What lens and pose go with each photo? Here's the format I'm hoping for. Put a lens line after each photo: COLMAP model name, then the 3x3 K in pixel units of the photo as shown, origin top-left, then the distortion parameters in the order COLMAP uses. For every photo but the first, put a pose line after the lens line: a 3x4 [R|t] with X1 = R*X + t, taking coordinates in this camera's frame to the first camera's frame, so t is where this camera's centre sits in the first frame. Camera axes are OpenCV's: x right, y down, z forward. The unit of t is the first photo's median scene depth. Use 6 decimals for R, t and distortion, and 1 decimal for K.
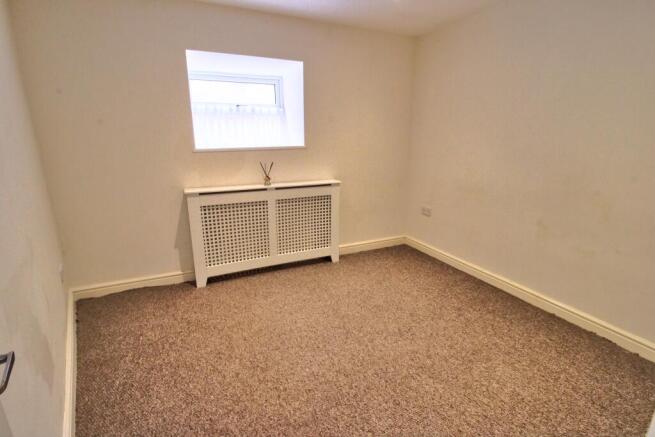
lens RADIAL K [[305.4, 0, 327.3], [0, 305.4, 212.8], [0, 0, 1]] dist [0.006572, -0.016018]
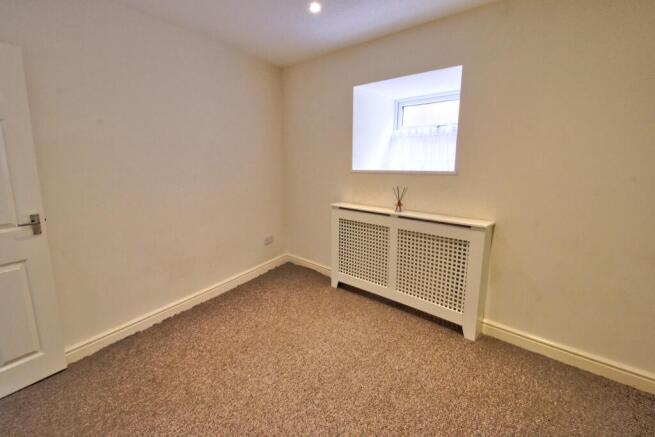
lens RADIAL K [[305.4, 0, 327.3], [0, 305.4, 212.8], [0, 0, 1]] dist [0.006572, -0.016018]
pose [[0.368592, 0.163271, -0.915141, 0.567924], [-0.228086, 0.970246, 0.081236, -0.113714], [0.901175, 0.178788, 0.394865, 0.450241]]
